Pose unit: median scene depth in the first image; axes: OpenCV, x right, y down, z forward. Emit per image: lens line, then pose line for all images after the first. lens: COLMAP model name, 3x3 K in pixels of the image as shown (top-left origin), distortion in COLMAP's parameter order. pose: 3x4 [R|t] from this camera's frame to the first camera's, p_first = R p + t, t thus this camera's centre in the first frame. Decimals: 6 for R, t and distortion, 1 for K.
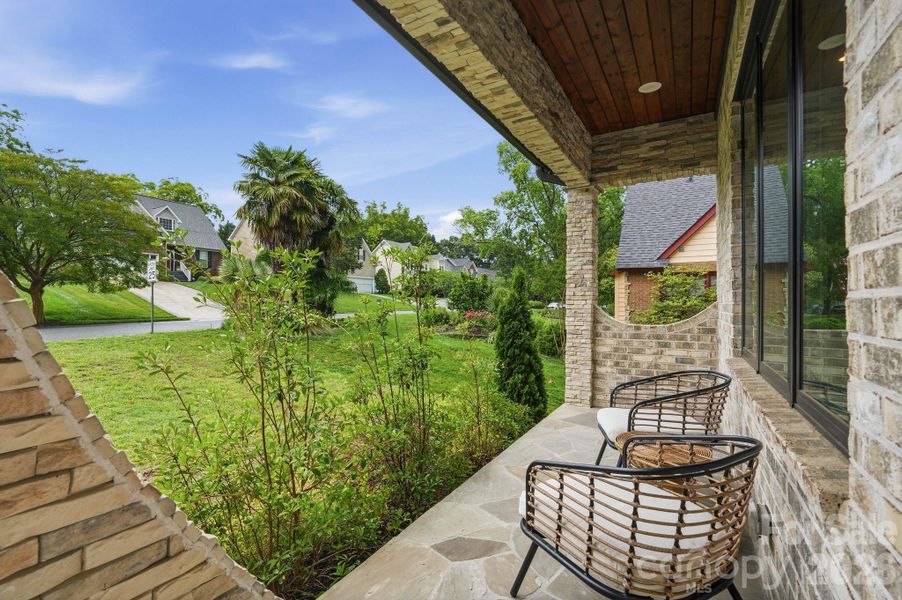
lens RADIAL K [[417.8, 0, 451.0], [0, 417.8, 300.0], [0, 0, 1]] dist [0.000134, -0.000058]
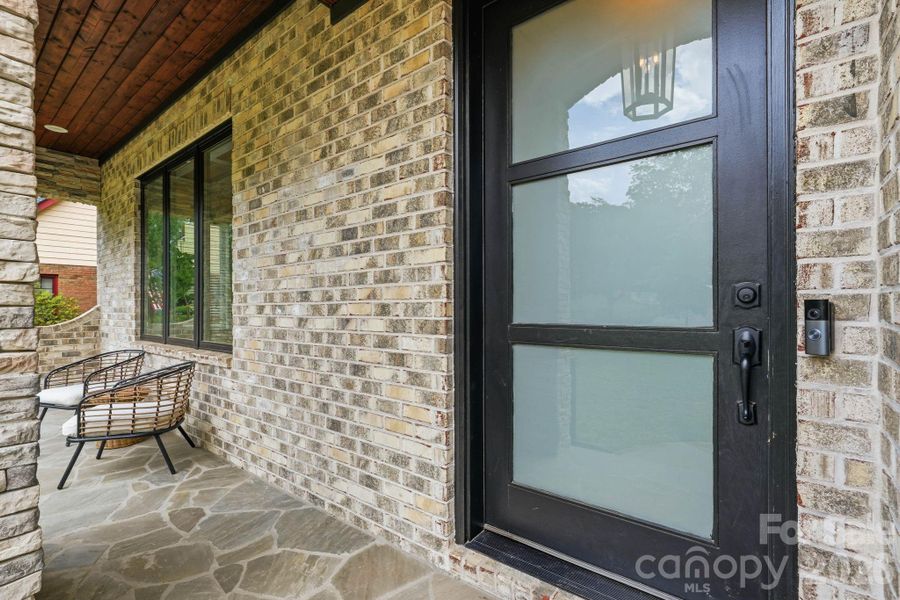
lens RADIAL K [[473.5, 0, 450.0], [0, 473.5, 300.0], [0, 0, 1]] dist [-0.000531, -0.000670]
pose [[0.200714, 0.009208, 0.979607, -0.581362], [-0.004194, 0.999955, -0.008540, -0.005217], [-0.979641, -0.002394, 0.200743, -0.363905]]
